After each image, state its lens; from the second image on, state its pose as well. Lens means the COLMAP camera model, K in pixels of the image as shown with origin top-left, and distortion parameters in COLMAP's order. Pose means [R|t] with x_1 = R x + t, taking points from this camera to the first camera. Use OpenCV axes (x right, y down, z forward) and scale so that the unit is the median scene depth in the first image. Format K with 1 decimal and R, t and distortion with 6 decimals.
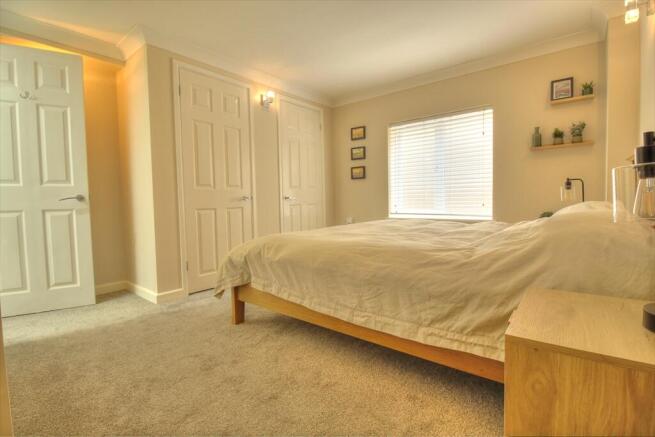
lens RADIAL K [[299.8, 0, 328.9], [0, 299.8, 216.2], [0, 0, 1]] dist [-0.001729, -0.000660]
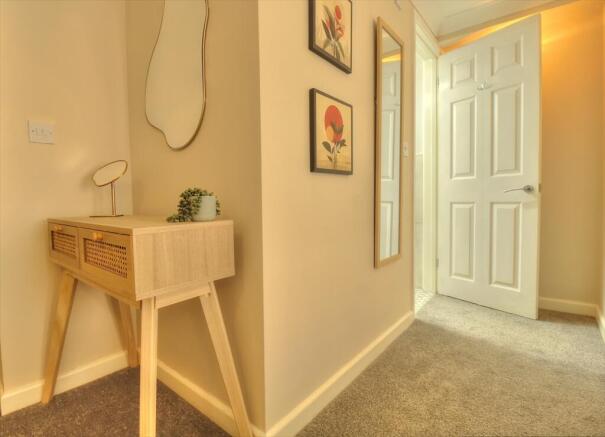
lens RADIAL K [[313.4, 0, 301.4], [0, 313.4, 215.2], [0, 0, 1]] dist [-0.020998, -0.001191]
pose [[-0.021488, 0.075021, -0.996950, 0.052827], [-0.039289, 0.996347, 0.075823, -0.030508], [0.998997, 0.040798, -0.018462, 0.410420]]
